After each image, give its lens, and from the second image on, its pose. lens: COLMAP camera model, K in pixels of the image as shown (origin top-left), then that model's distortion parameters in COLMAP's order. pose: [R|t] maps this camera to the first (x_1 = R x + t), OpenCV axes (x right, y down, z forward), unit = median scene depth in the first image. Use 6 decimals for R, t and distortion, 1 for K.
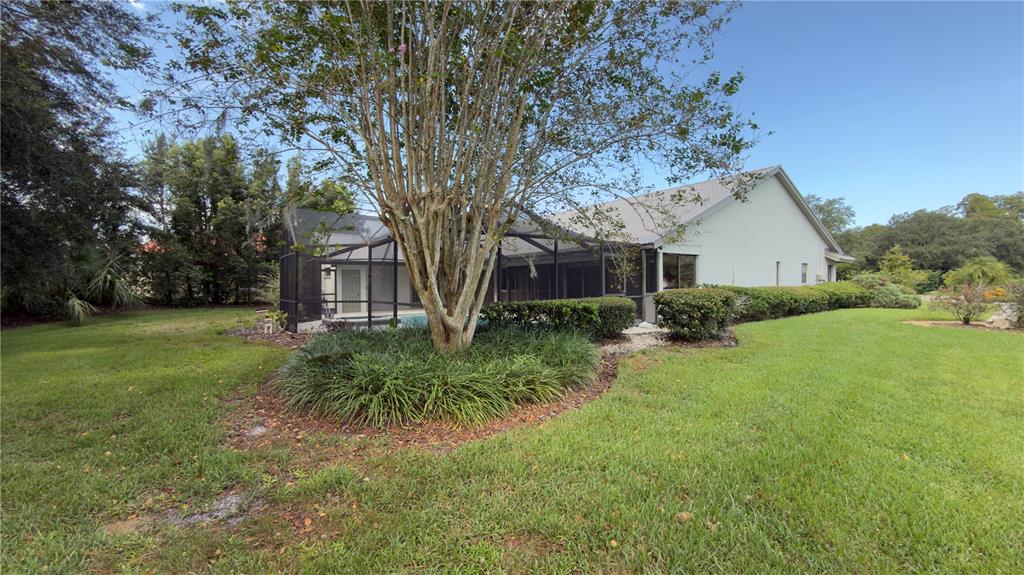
lens RADIAL K [[408.3, 0, 512.0], [0, 408.3, 287.5], [0, 0, 1]] dist [-0.000538, -0.000634]
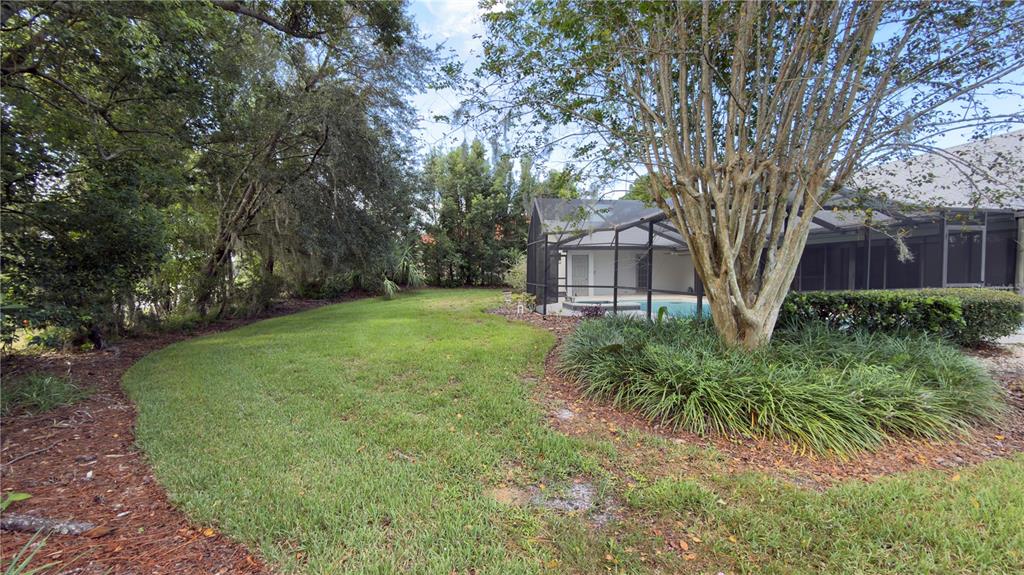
lens RADIAL K [[408.3, 0, 512.0], [0, 408.3, 287.5], [0, 0, 1]] dist [-0.000538, -0.000634]
pose [[0.879782, 0.021609, -0.474886, -0.109521], [-0.003194, 0.999212, 0.039551, -0.002328], [0.475367, -0.033279, 0.879158, 0.019858]]
